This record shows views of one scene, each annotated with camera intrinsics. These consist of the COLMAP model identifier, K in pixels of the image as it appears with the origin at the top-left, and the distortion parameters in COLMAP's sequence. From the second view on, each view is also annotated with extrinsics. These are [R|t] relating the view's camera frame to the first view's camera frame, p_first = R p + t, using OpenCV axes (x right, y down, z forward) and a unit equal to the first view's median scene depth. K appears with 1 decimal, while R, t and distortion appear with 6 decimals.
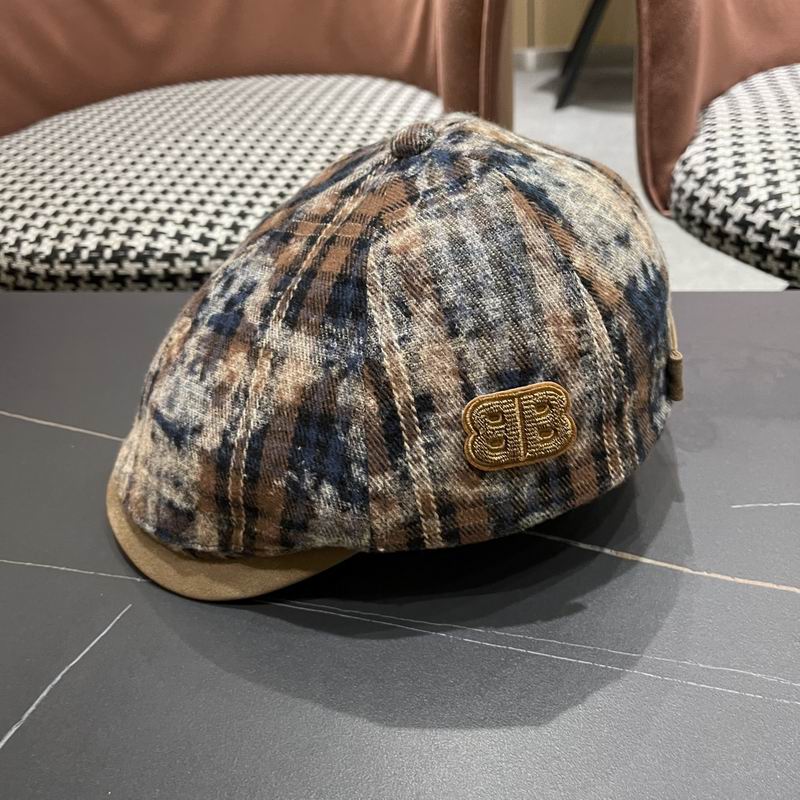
lens RADIAL K [[832.5, 0, 407.9], [0, 832.5, 398.8], [0, 0, 1]] dist [0.014610, 0.000000]
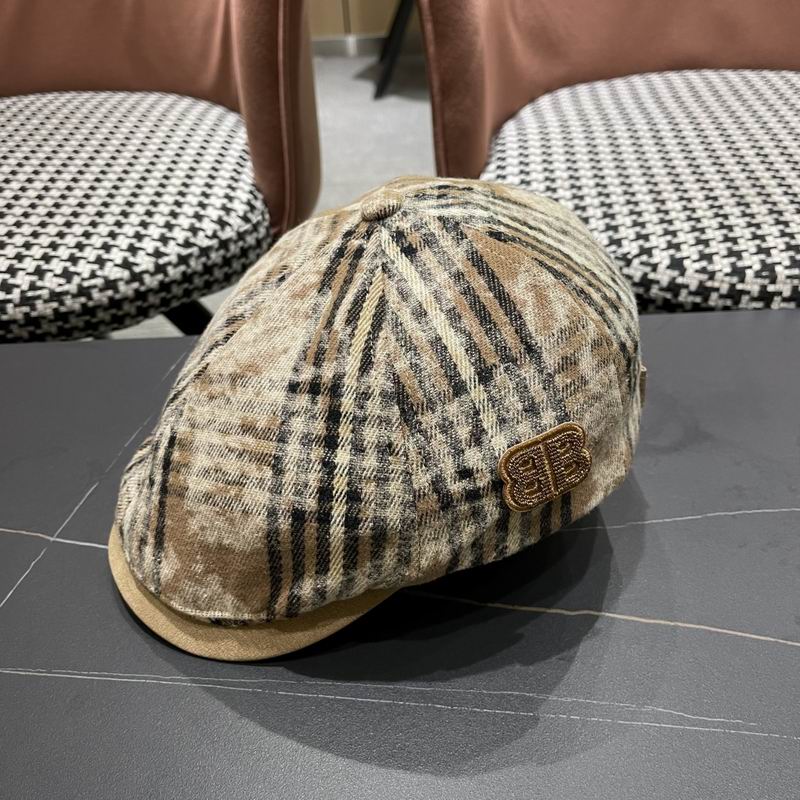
lens RADIAL K [[832.5, 0, 403.4], [0, 832.5, 407.5], [0, 0, 1]] dist [0.014610, 0.000000]
pose [[0.982347, -0.073489, 0.172031, 0.030575], [0.066873, 0.996793, 0.043947, -0.056123], [-0.174709, -0.031666, 0.984111, -0.044386]]
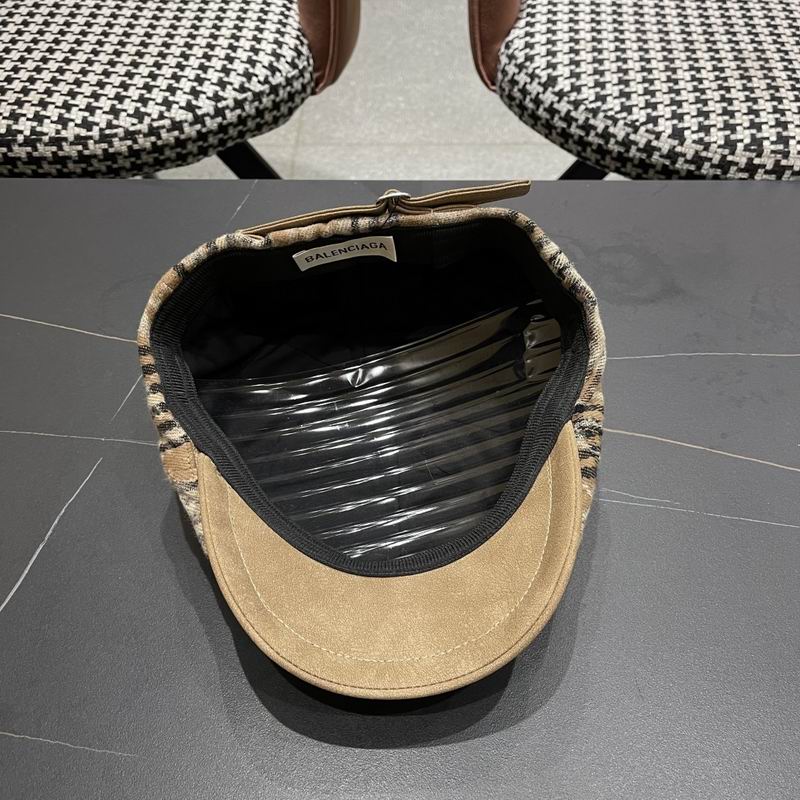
lens RADIAL K [[832.5, 0, 401.0], [0, 832.5, 402.7], [0, 0, 1]] dist [0.014610, 0.000000]
pose [[0.986330, -0.058601, 0.154007, -0.023028], [0.018674, 0.968356, 0.248872, -0.091846], [-0.163718, -0.242594, 0.956214, -0.202316]]
